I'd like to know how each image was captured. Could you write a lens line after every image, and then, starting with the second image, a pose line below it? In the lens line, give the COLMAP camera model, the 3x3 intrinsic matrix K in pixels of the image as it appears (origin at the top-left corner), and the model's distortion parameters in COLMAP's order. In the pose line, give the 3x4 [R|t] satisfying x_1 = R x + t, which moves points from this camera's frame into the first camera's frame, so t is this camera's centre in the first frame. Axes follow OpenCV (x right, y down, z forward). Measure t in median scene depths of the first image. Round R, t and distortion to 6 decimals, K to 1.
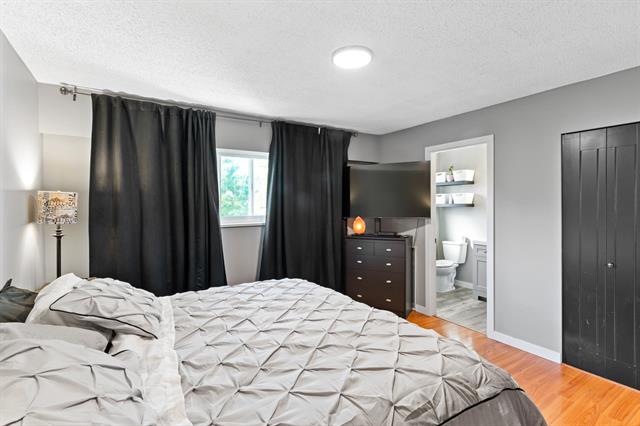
lens RADIAL K [[304.4, 0, 318.6], [0, 304.4, 209.1], [0, 0, 1]] dist [-0.003586, 0.000022]
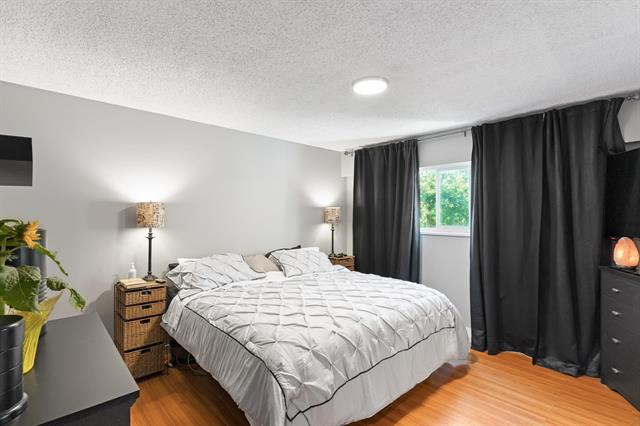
lens RADIAL K [[304.4, 0, 318.4], [0, 304.4, 211.6], [0, 0, 1]] dist [-0.003586, 0.000022]
pose [[0.172231, 0.002925, -0.985052, 0.799983], [-0.015365, 0.999882, 0.000282, -0.021276], [0.984937, 0.015086, 0.172255, 0.412568]]
